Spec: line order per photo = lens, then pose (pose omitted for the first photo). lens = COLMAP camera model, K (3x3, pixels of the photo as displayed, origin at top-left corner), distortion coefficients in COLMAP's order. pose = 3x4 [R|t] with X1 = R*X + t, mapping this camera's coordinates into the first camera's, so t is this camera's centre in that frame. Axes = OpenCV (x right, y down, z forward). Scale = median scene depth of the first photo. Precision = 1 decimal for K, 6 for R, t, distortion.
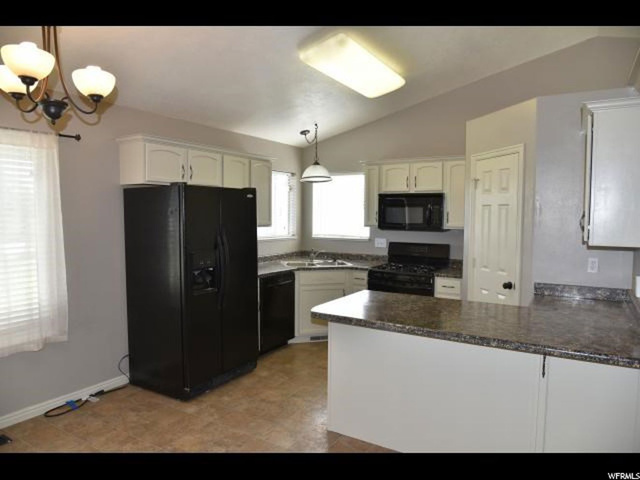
lens RADIAL K [[434.4, 0, 320.0], [0, 434.4, 240.0], [0, 0, 1]] dist [-0.043292, 0.000907]
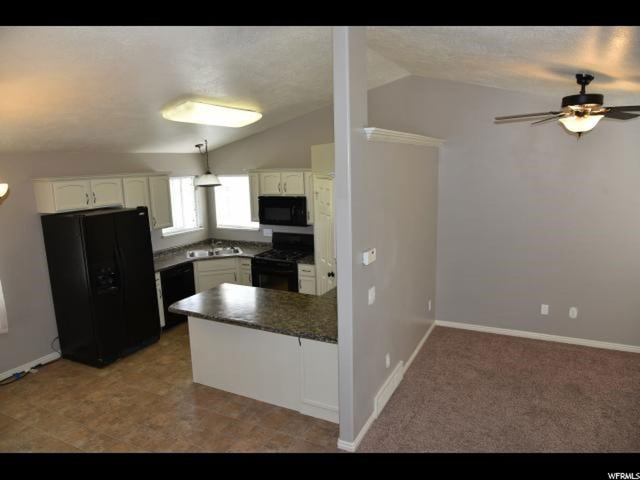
lens RADIAL K [[434.4, 0, 320.0], [0, 434.4, 240.0], [0, 0, 1]] dist [-0.043292, 0.000907]
pose [[0.996650, -0.045336, 0.068072, 0.260425], [0.037415, 0.992840, 0.113440, -0.138049], [-0.072727, -0.110513, 0.991210, -0.314396]]
